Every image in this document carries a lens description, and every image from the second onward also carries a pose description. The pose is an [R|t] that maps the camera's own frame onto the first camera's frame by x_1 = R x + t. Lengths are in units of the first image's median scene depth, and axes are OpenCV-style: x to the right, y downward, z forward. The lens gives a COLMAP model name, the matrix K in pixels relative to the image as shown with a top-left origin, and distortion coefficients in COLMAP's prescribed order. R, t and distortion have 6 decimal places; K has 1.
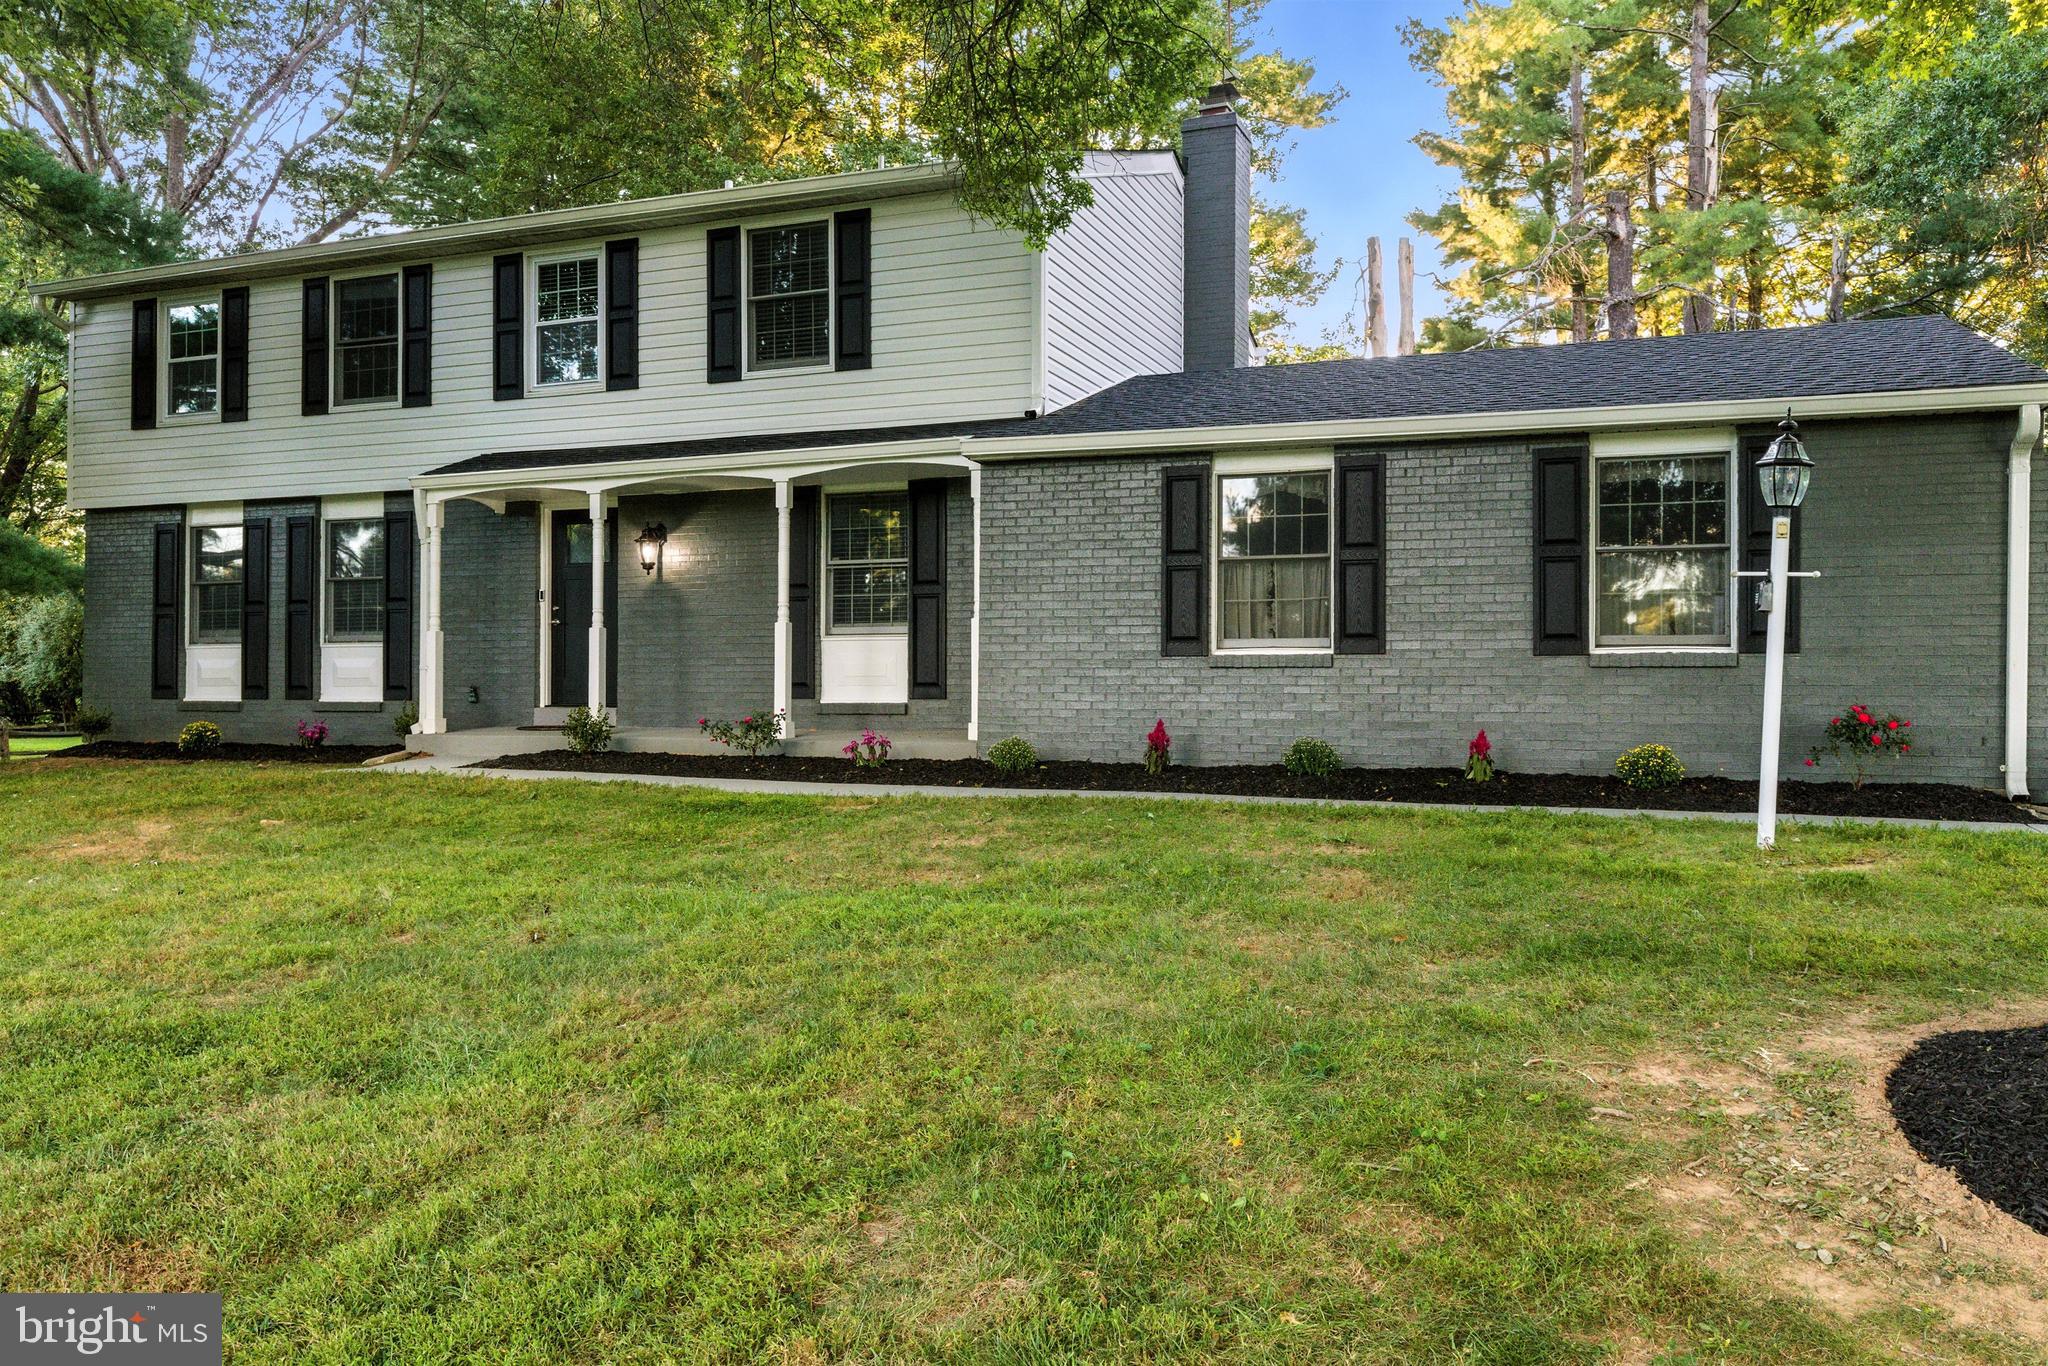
lens RADIAL K [[939.9, 0, 1024.0], [0, 939.9, 683.0], [0, 0, 1]] dist [-0.004031, -0.000364]
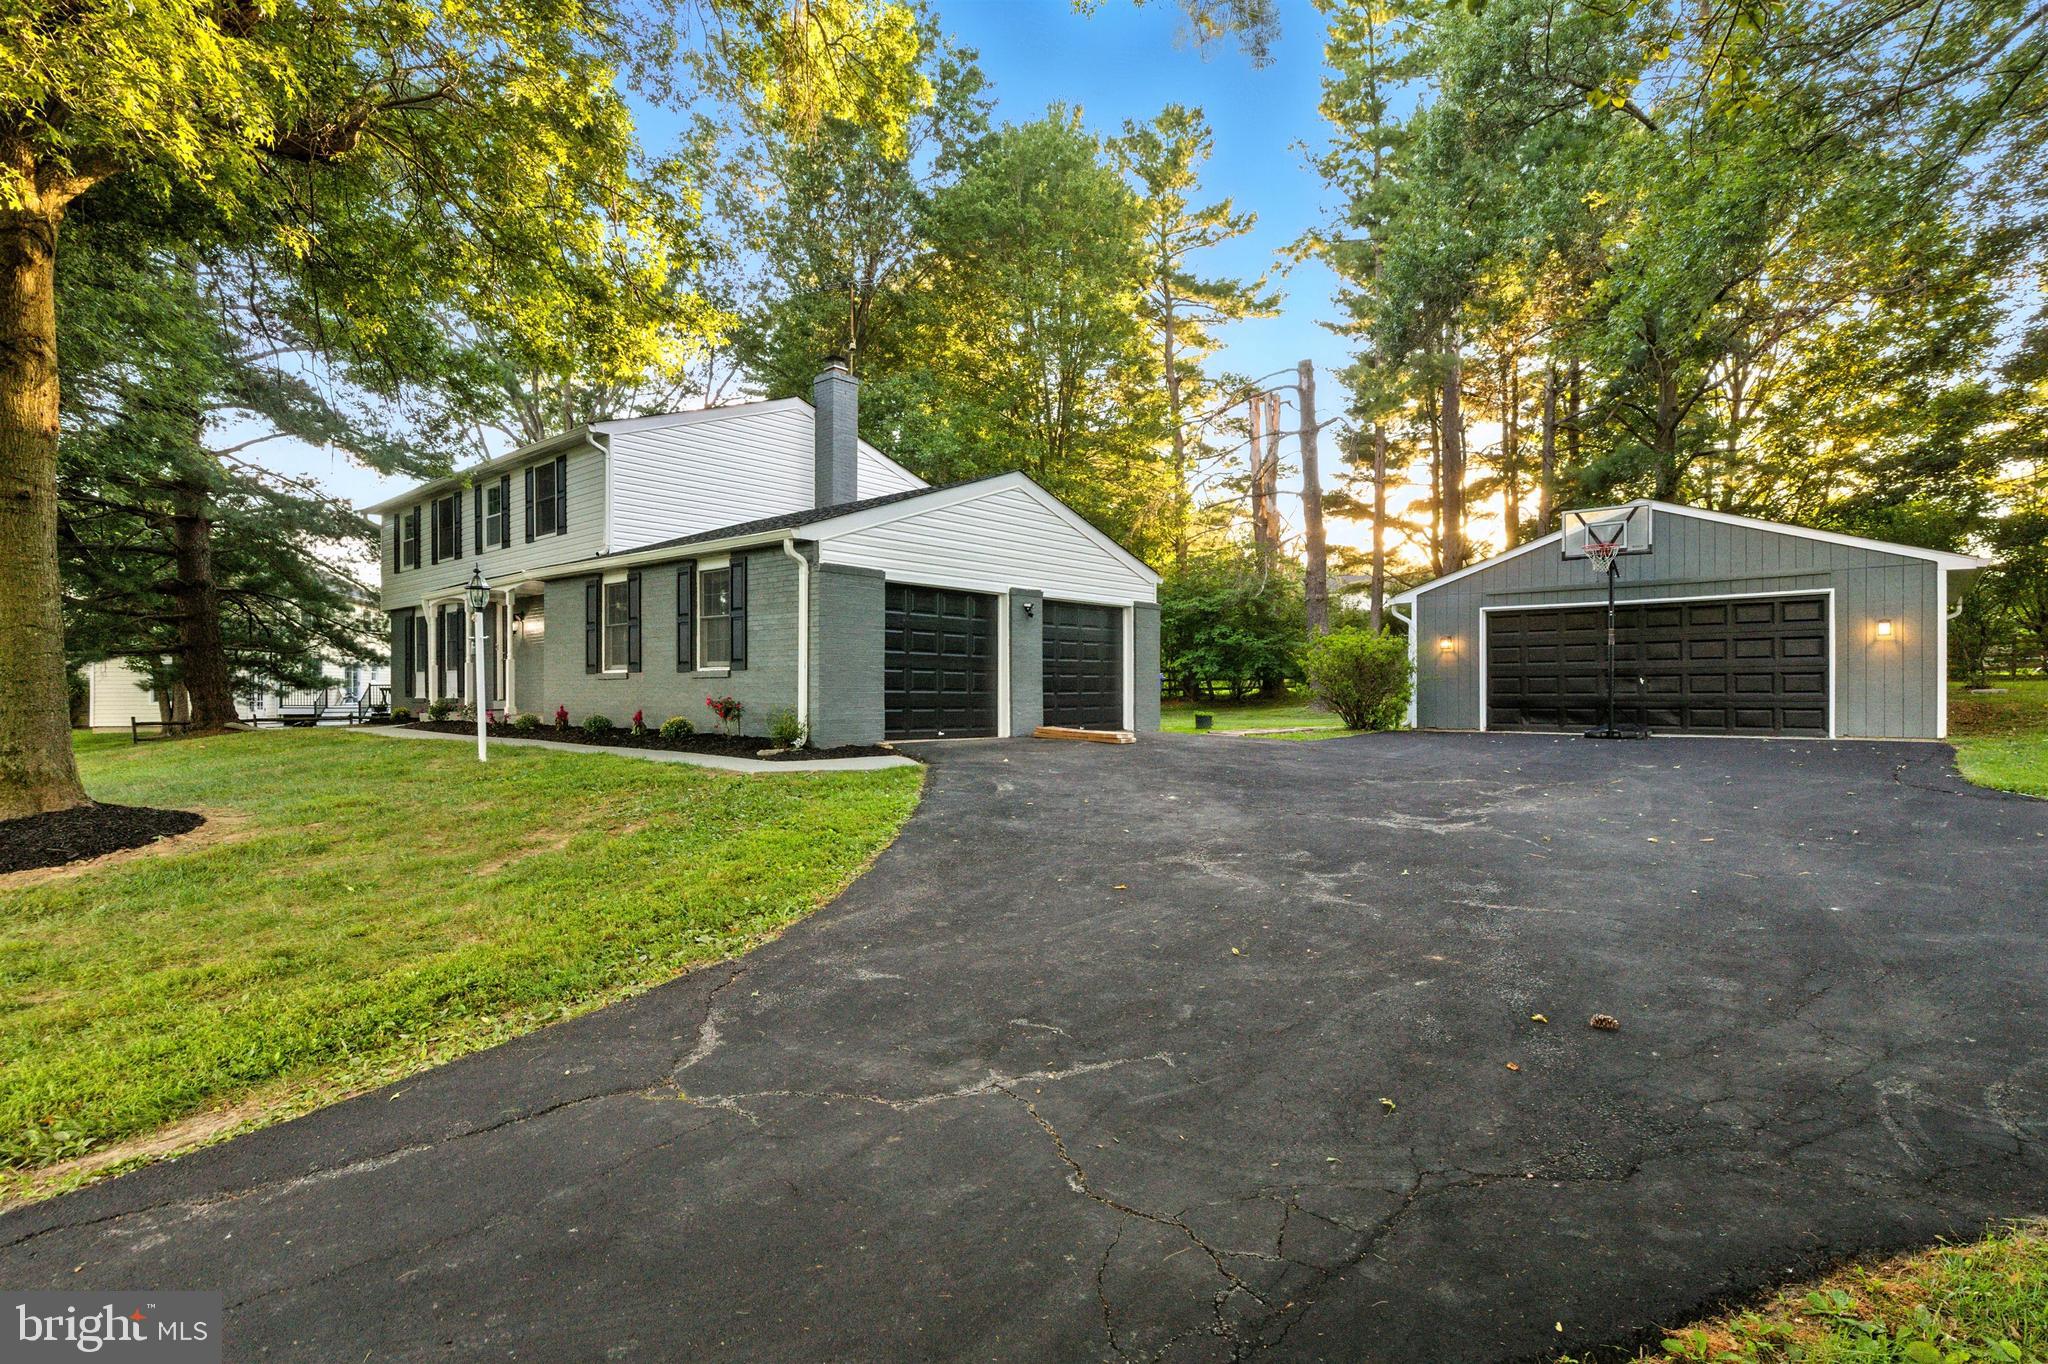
lens RADIAL K [[939.9, 0, 1024.0], [0, 939.9, 682.0], [0, 0, 1]] dist [-0.004031, -0.000364]
pose [[0.884576, -0.011023, -0.466265, 1.632638], [0.011898, 0.999929, -0.001067, 0.000239], [0.466244, -0.004604, 0.884644, -0.318351]]
